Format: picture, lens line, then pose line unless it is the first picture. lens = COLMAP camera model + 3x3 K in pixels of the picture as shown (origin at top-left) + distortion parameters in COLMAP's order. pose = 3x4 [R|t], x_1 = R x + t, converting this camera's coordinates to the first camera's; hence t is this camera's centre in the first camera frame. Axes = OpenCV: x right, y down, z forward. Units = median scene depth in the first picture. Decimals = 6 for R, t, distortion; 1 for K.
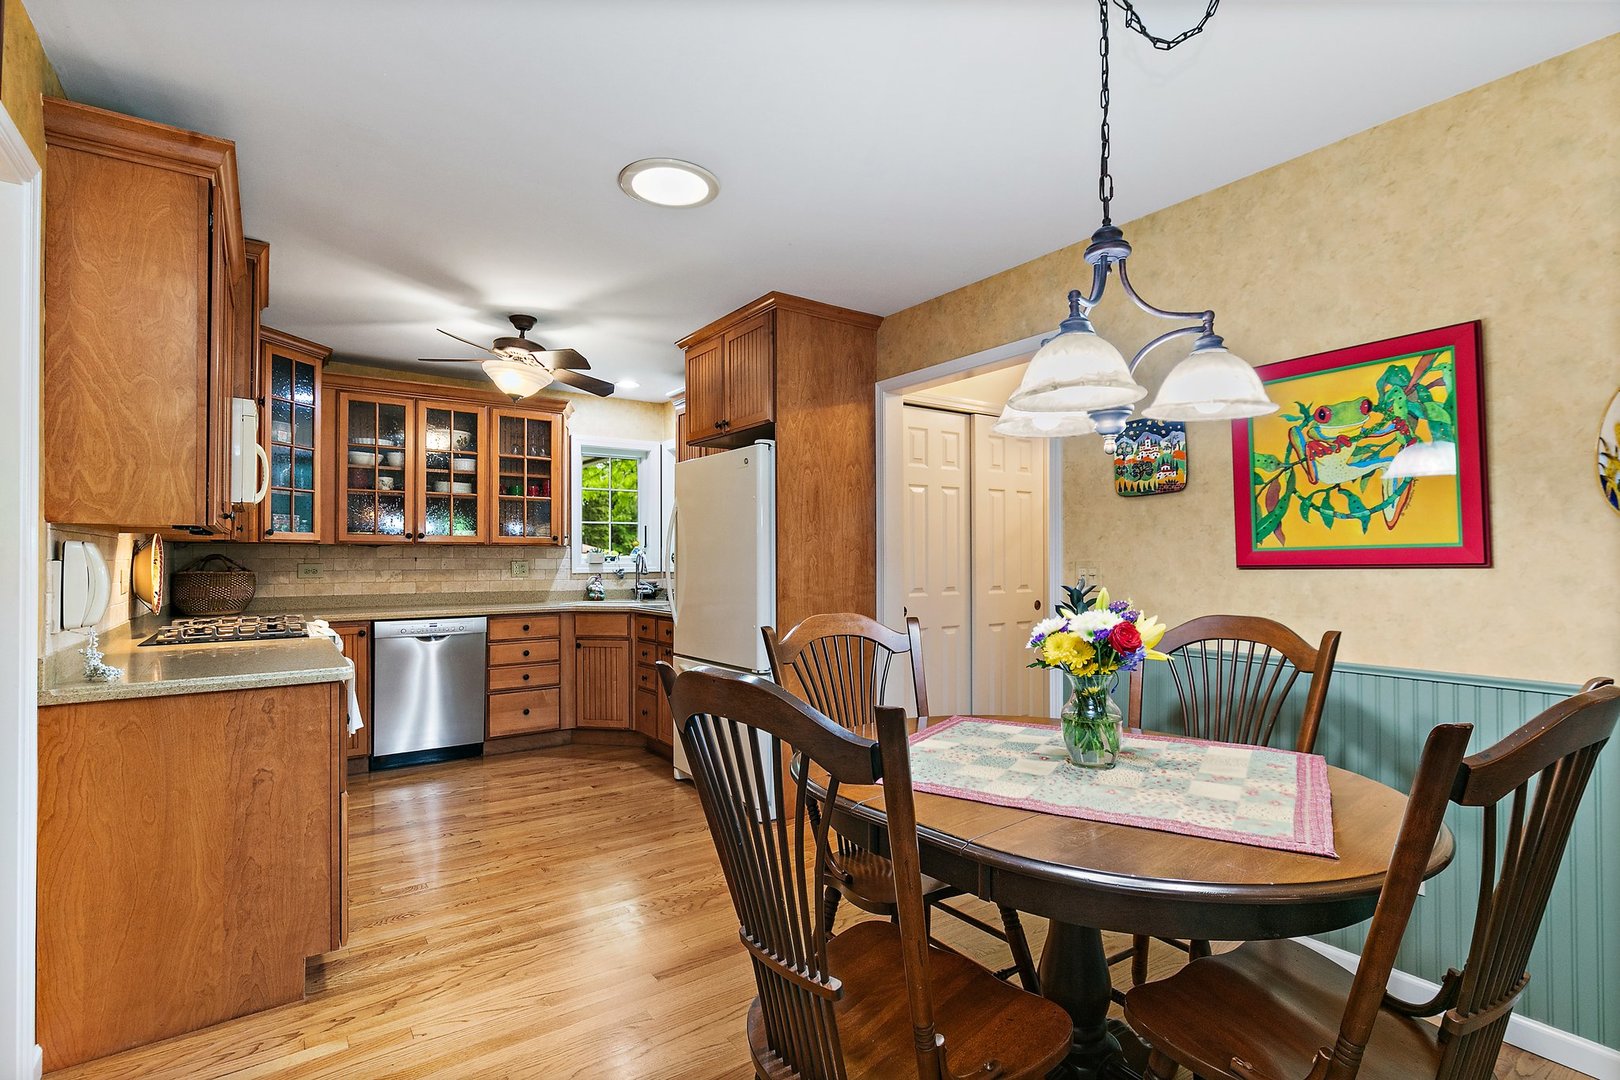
lens RADIAL K [[762.5, 0, 818.8], [0, 762.5, 548.2], [0, 0, 1]] dist [-0.002517, -0.000514]
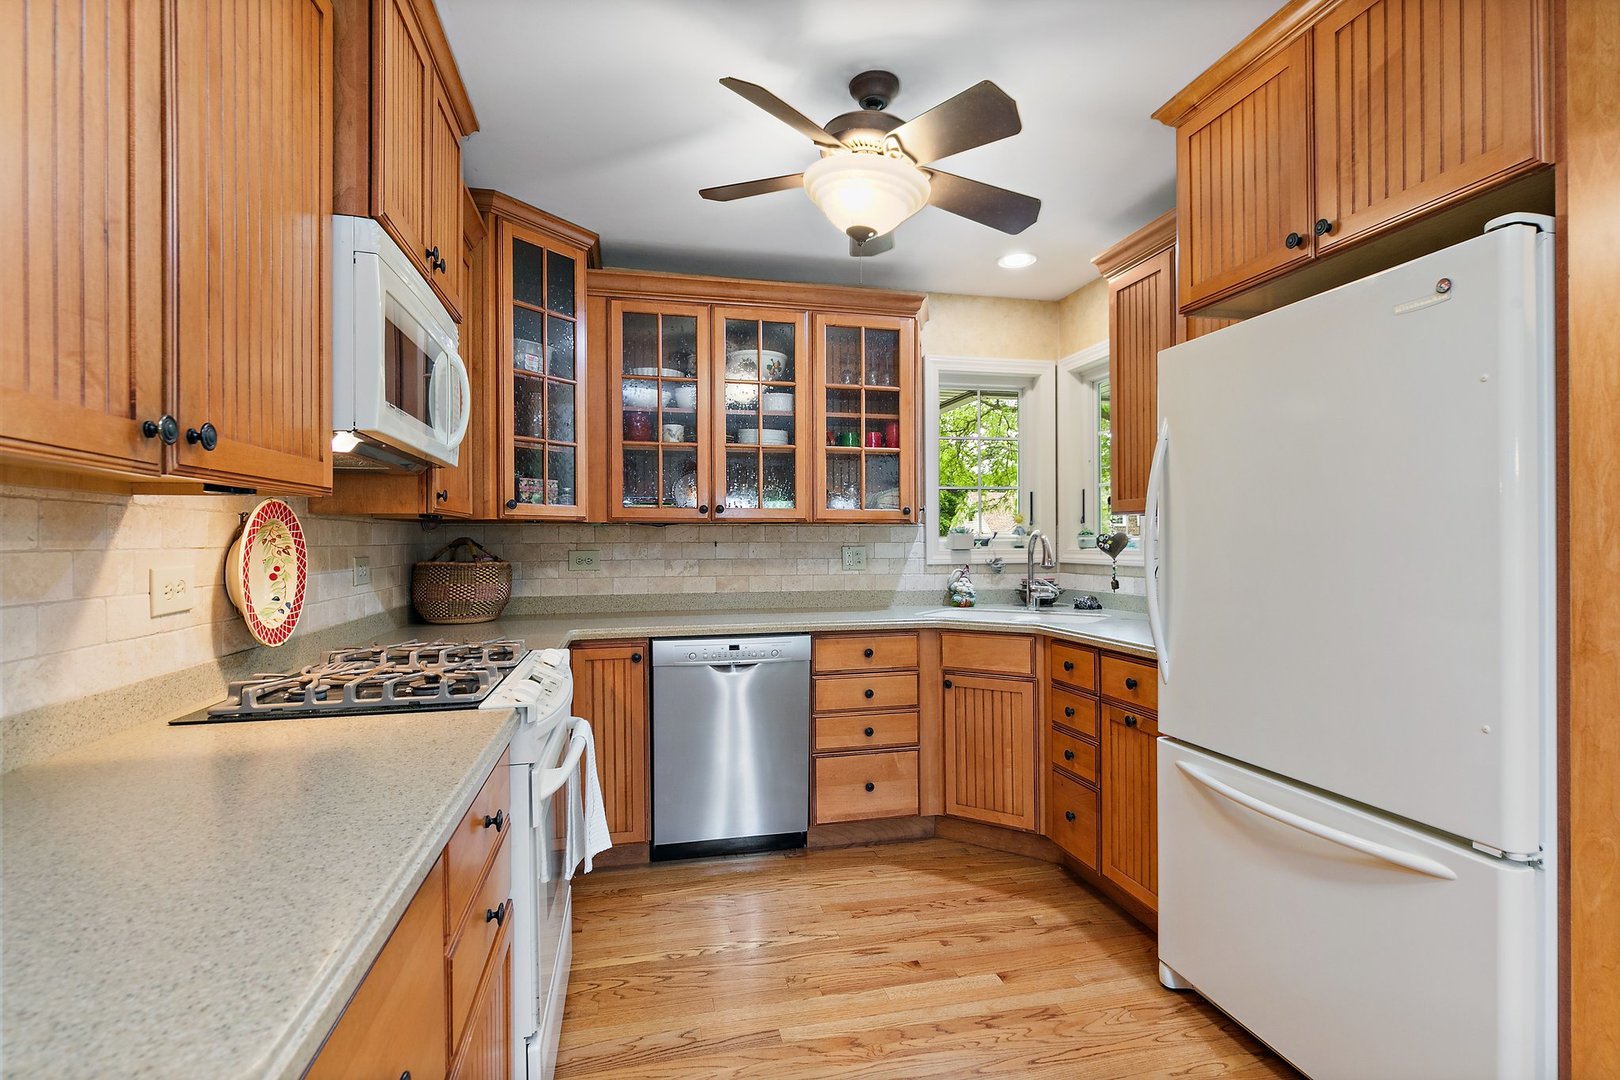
lens RADIAL K [[762.5, 0, 818.8], [0, 762.5, 548.2], [0, 0, 1]] dist [-0.002517, -0.000514]
pose [[0.924923, 0.001788, -0.380151, -0.182994], [0.006787, 0.999752, 0.021214, 0.004347], [0.380094, -0.022201, 0.924681, 0.405108]]
